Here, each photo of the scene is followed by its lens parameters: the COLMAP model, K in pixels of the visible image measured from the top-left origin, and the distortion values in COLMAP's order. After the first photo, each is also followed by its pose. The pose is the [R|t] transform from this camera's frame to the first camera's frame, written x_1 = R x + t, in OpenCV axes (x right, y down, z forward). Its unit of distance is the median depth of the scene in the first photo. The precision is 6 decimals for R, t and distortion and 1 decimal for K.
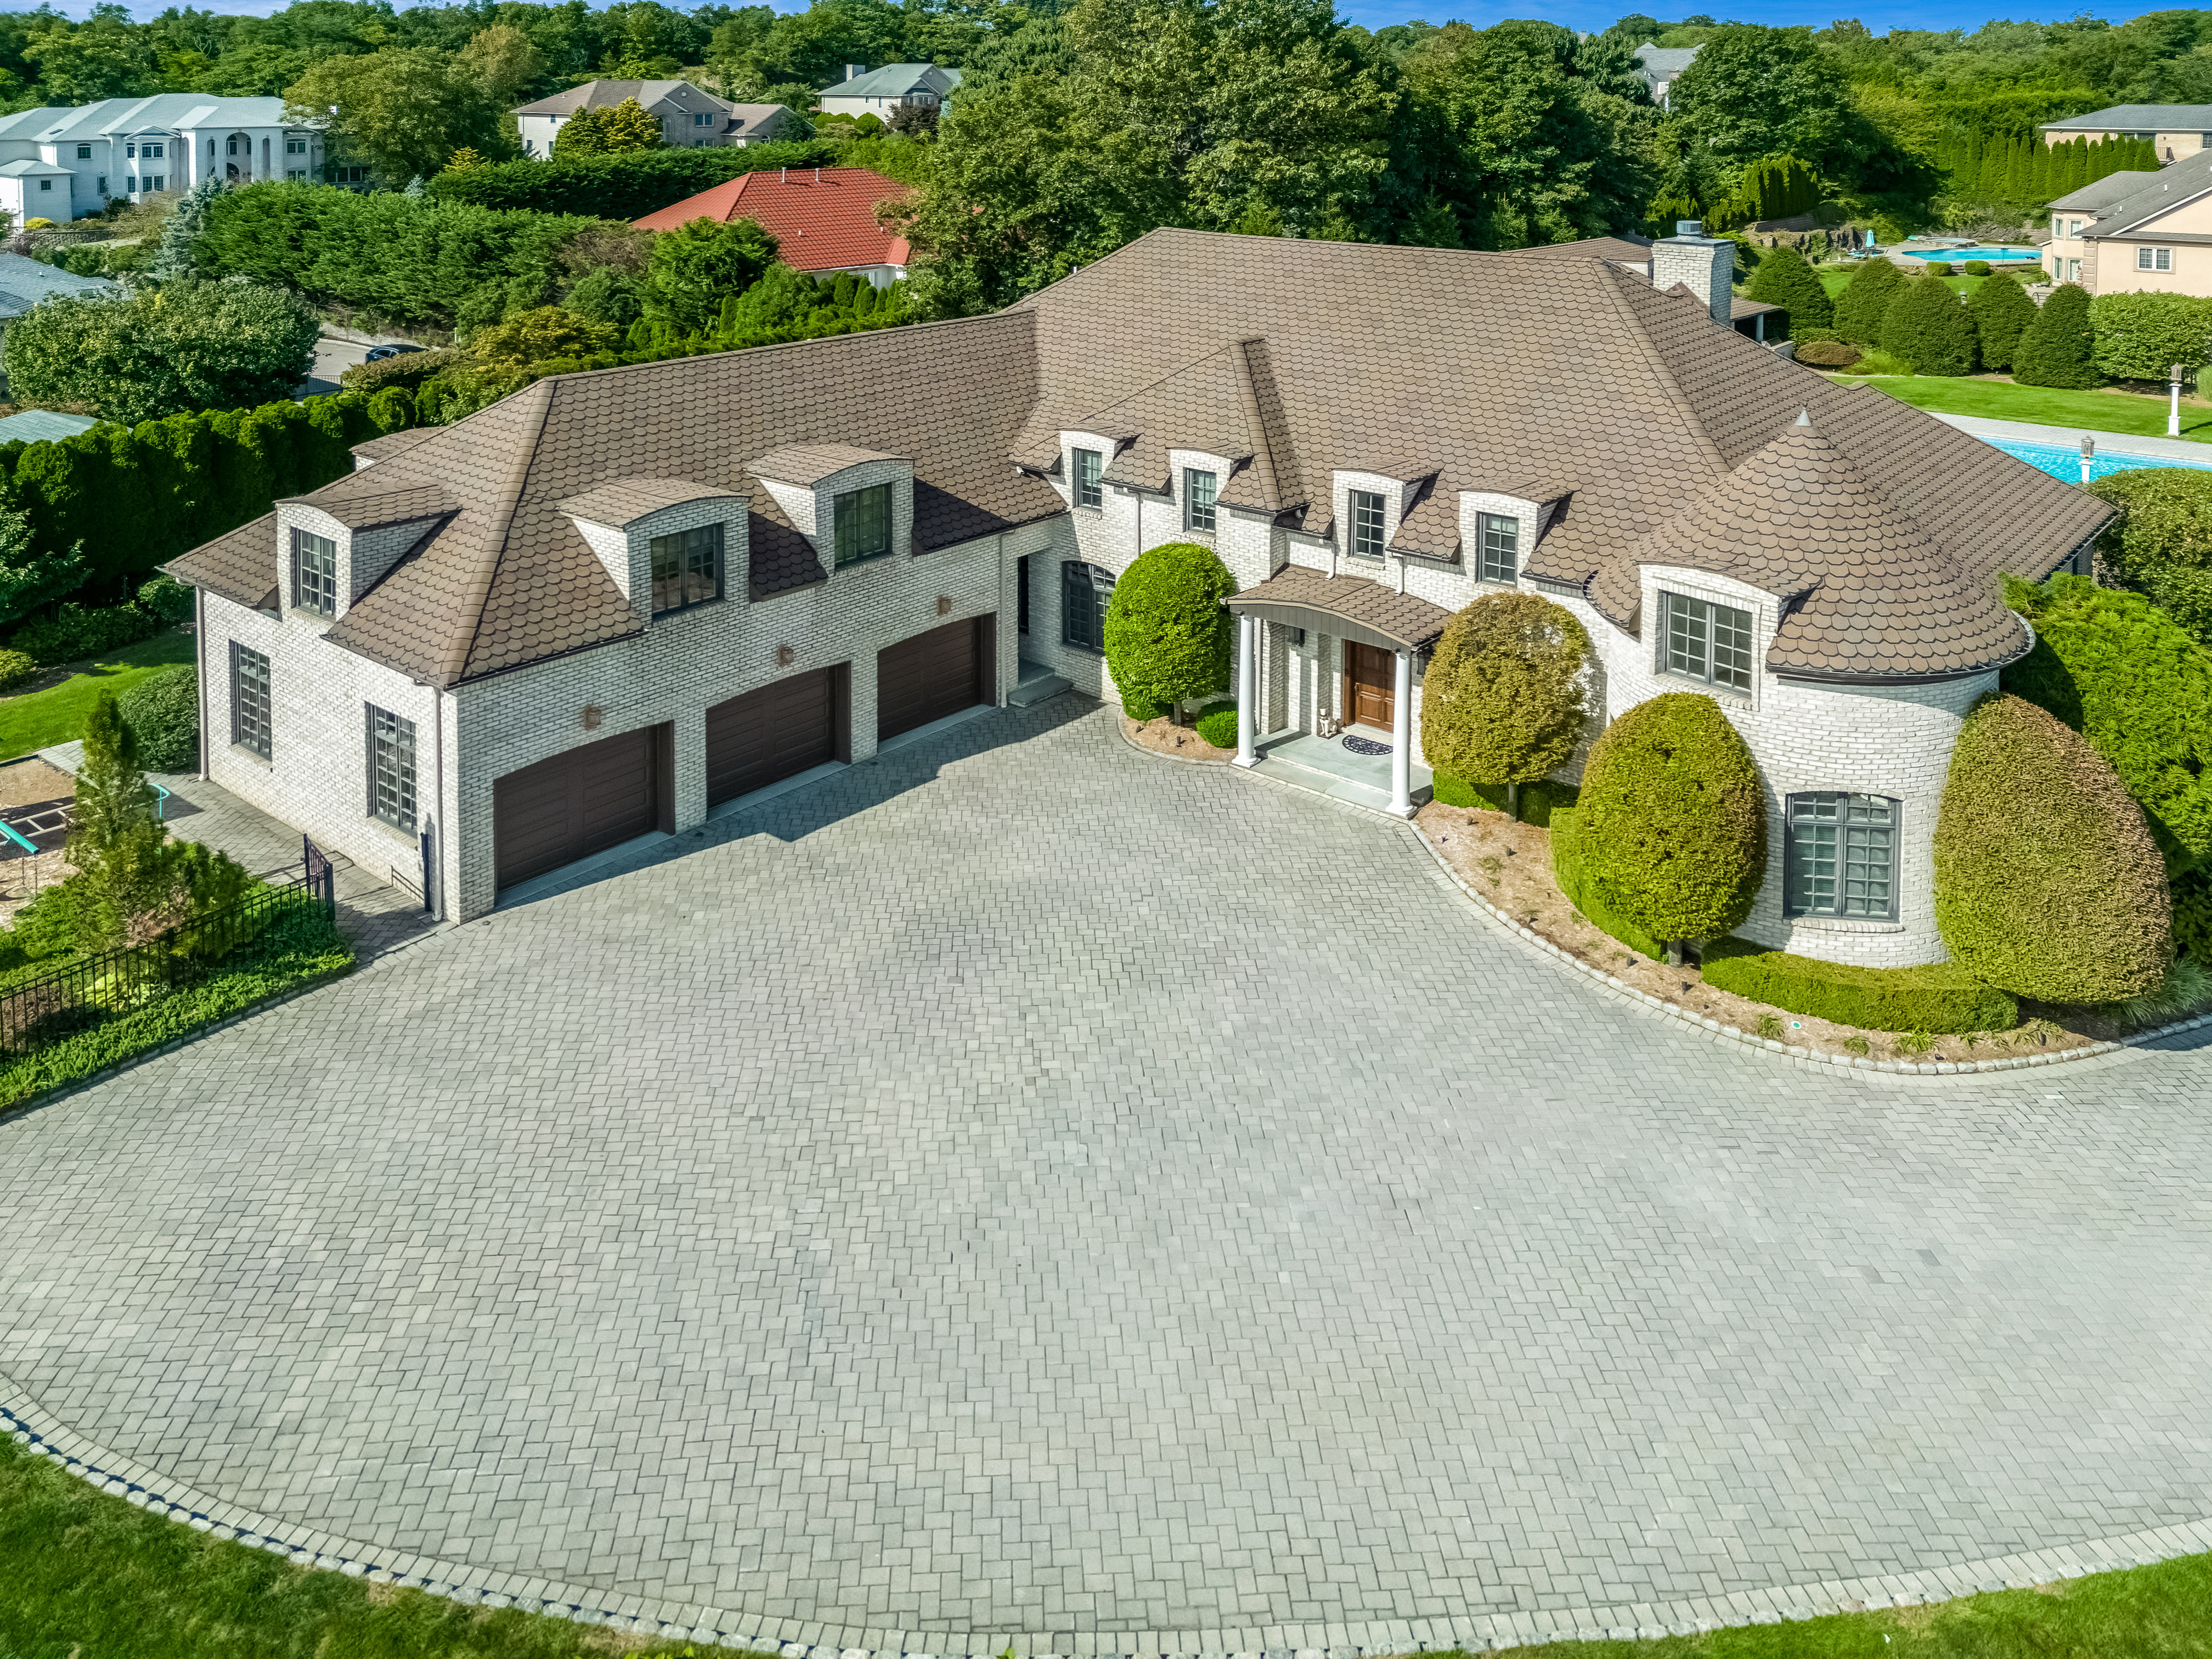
lens RADIAL K [[1686.0, 0, 987.6], [0, 1686.0, 114.3], [0, 0, 1]] dist [0.007521, -0.004230]
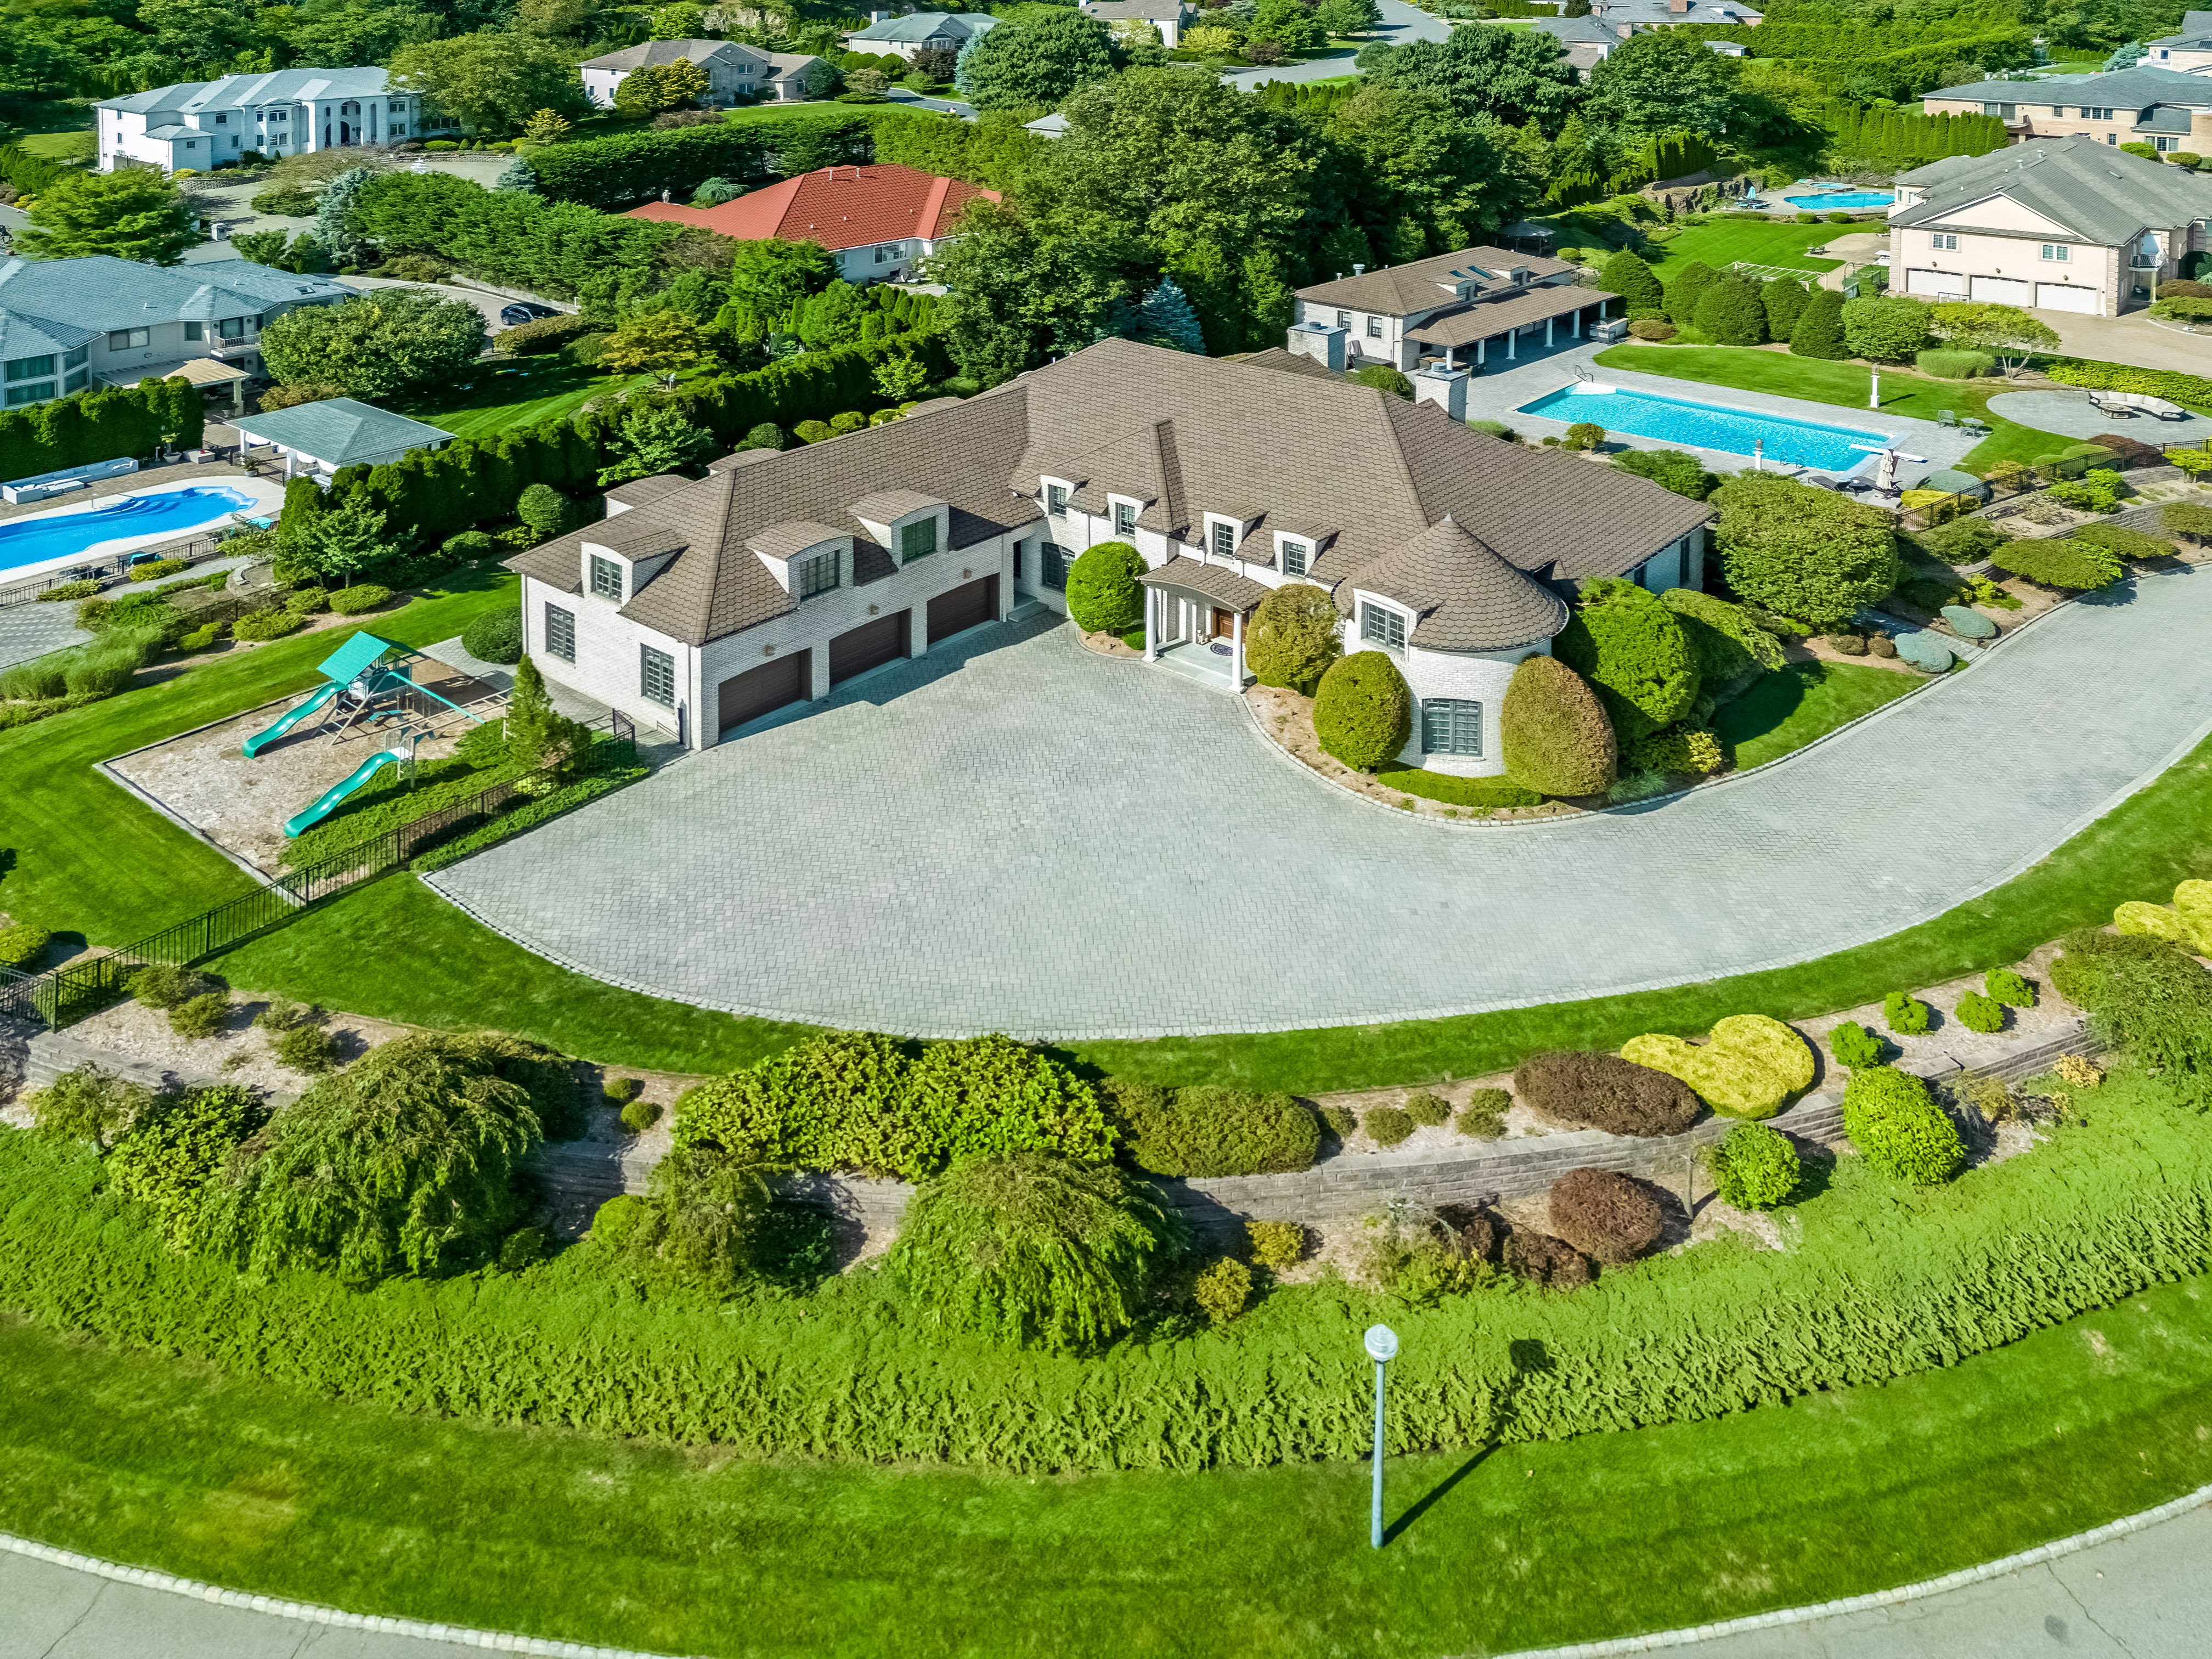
lens RADIAL K [[1537.2, 0, 1106.0], [0, 1537.2, 829.5], [0, 0, 1]] dist [-0.004186, 0.000312]
pose [[0.997526, 0.005861, 0.070049, 0.005175], [-0.041075, 0.857284, 0.513202, -0.272526], [-0.057044, -0.514810, 0.855405, -0.416711]]
